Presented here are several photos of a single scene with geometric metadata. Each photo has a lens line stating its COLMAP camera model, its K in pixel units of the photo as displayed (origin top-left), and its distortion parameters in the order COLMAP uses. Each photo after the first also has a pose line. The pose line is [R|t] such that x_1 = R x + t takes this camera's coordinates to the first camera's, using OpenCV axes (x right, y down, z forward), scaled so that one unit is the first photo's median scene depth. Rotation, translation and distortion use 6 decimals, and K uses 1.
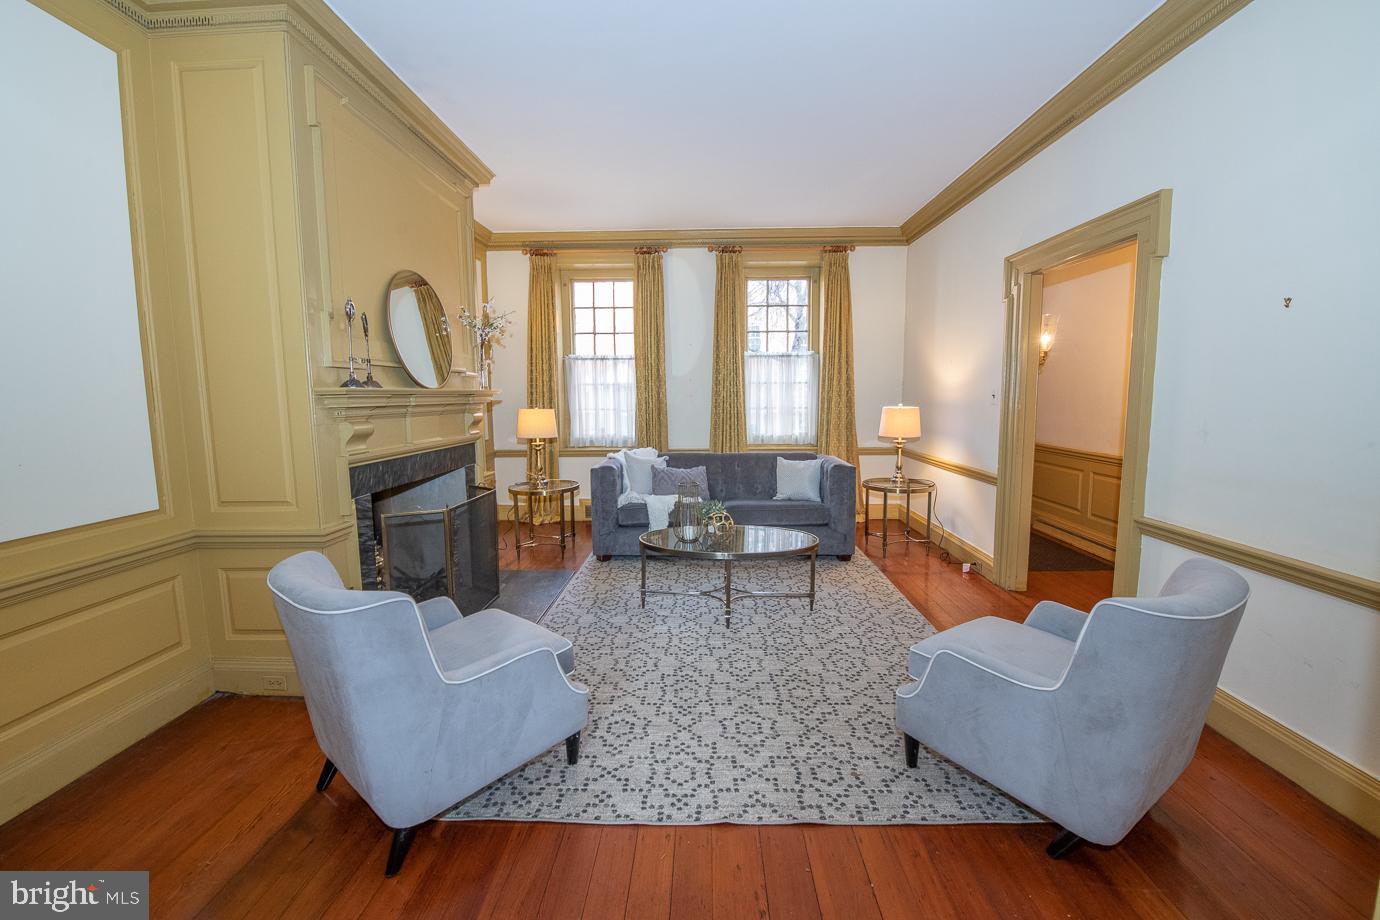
lens RADIAL K [[545.6, 0, 690.0], [0, 545.6, 460.0], [0, 0, 1]] dist [-0.001922, -0.000151]
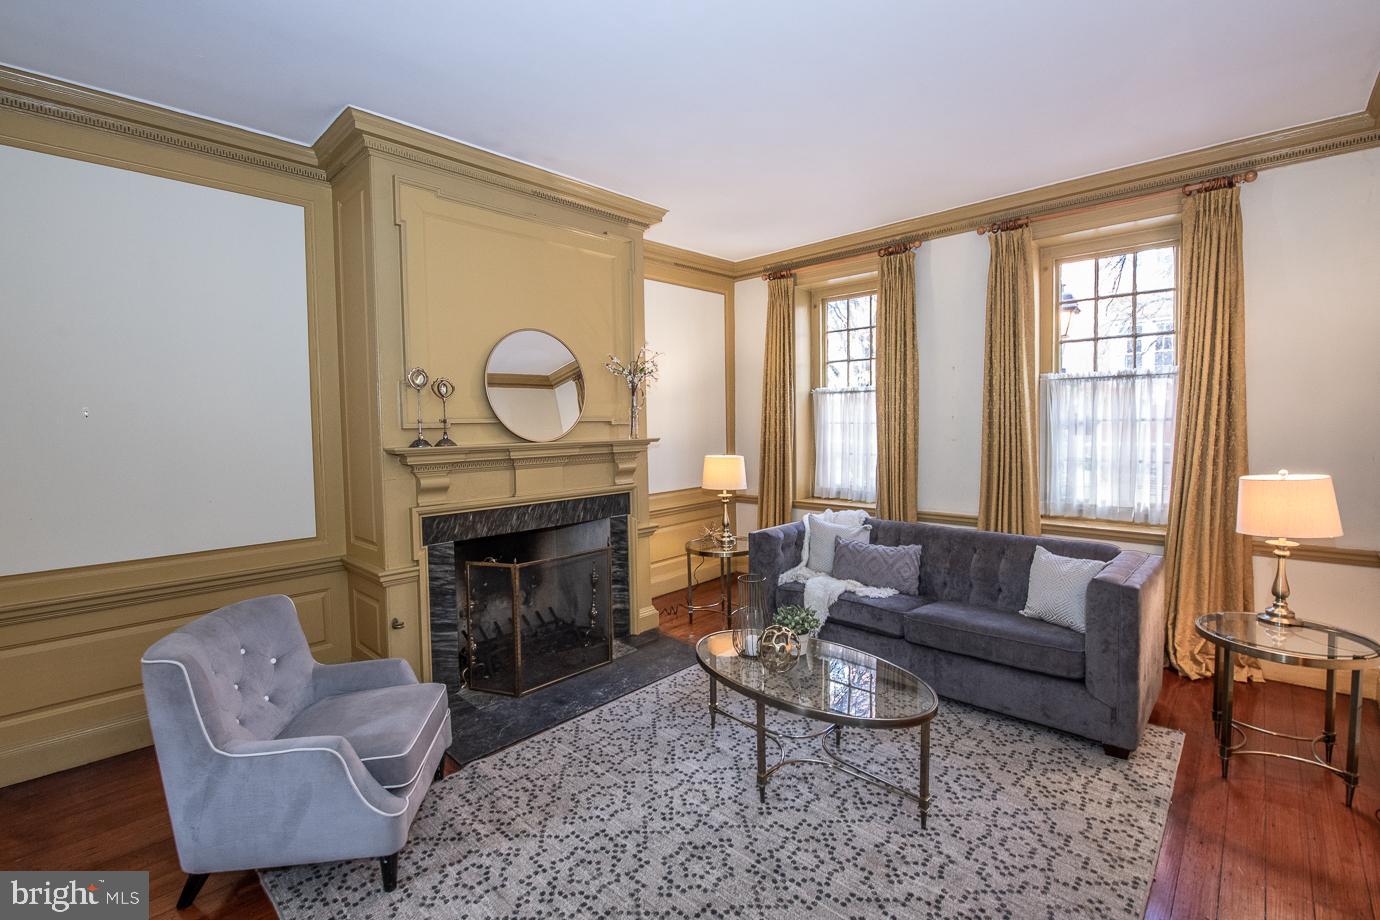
lens RADIAL K [[601.2, 0, 703.2], [0, 601.2, 457.0], [0, 0, 1]] dist [-0.018733, -0.000151]
pose [[0.747208, 0.035442, -0.663645, 0.394733], [-0.069221, 0.997296, -0.024676, -0.076820], [0.660976, 0.064376, 0.747641, 0.295651]]
